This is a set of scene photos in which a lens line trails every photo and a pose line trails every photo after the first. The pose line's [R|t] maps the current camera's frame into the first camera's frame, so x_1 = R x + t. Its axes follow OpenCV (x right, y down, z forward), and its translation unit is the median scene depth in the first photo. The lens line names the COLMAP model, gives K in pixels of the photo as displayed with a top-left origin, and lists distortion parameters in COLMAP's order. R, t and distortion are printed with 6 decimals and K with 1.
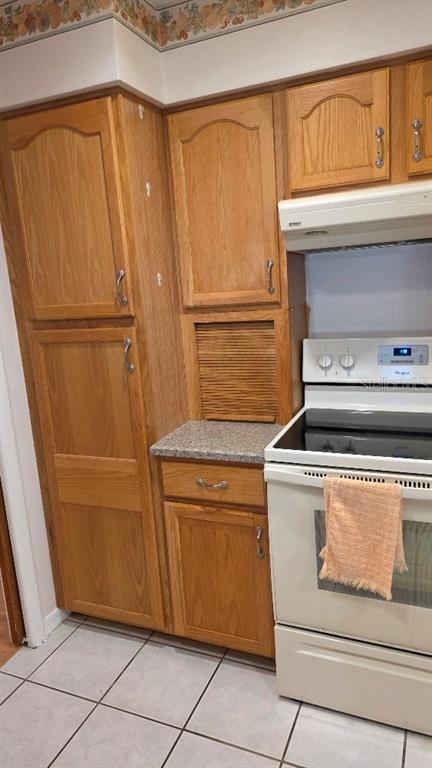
lens RADIAL K [[508.8, 0, 211.9], [0, 508.8, 380.7], [0, 0, 1]] dist [0.050466, -0.054409]
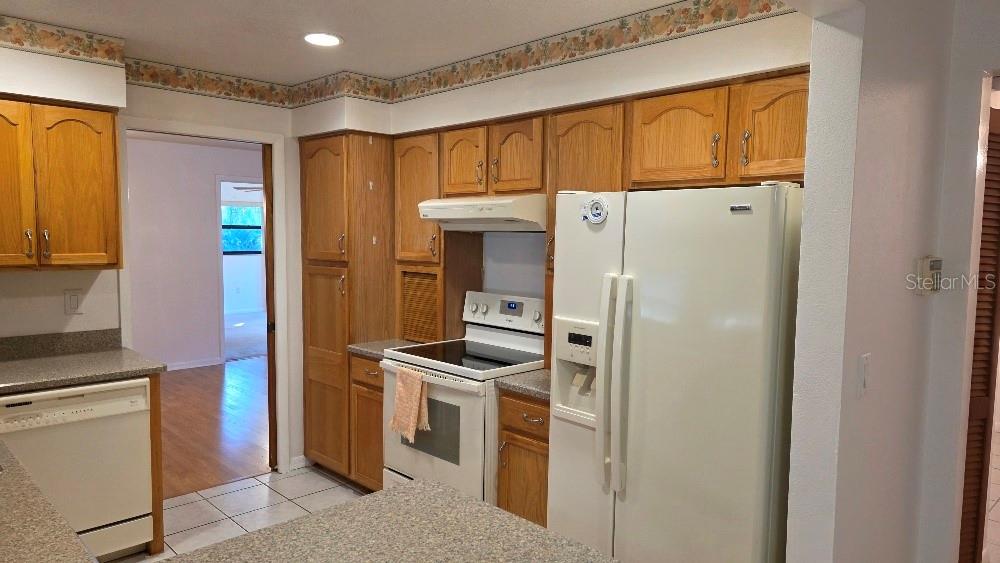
lens RADIAL K [[677.4, 0, 506.5], [0, 677.4, 286.5], [0, 0, 1]] dist [0.079356, -0.067658]
pose [[0.919873, 0.110942, -0.376199, 1.140270], [-0.147927, 0.986461, -0.070796, 0.027712], [0.363252, 0.120774, 0.923830, -0.804717]]
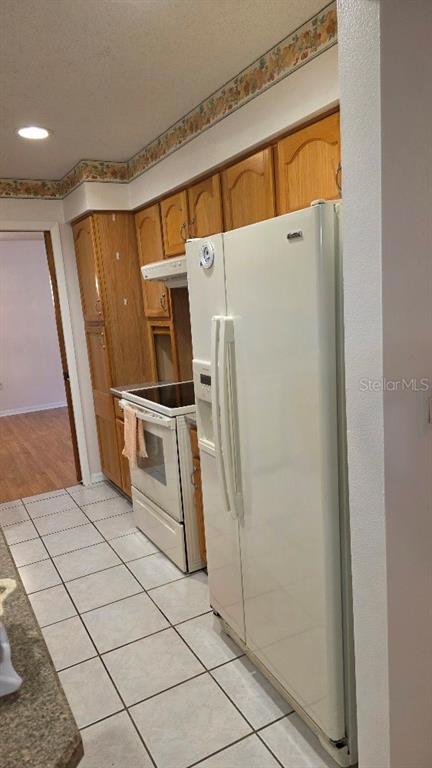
lens RADIAL K [[520.3, 0, 216.4], [0, 520.3, 389.0], [0, 0, 1]] dist [0.079356, -0.067658]
pose [[0.791854, 0.116910, -0.599415, 1.465307], [-0.097844, 0.993113, 0.064439, -0.039717], [0.602821, 0.007623, 0.797840, -0.365482]]
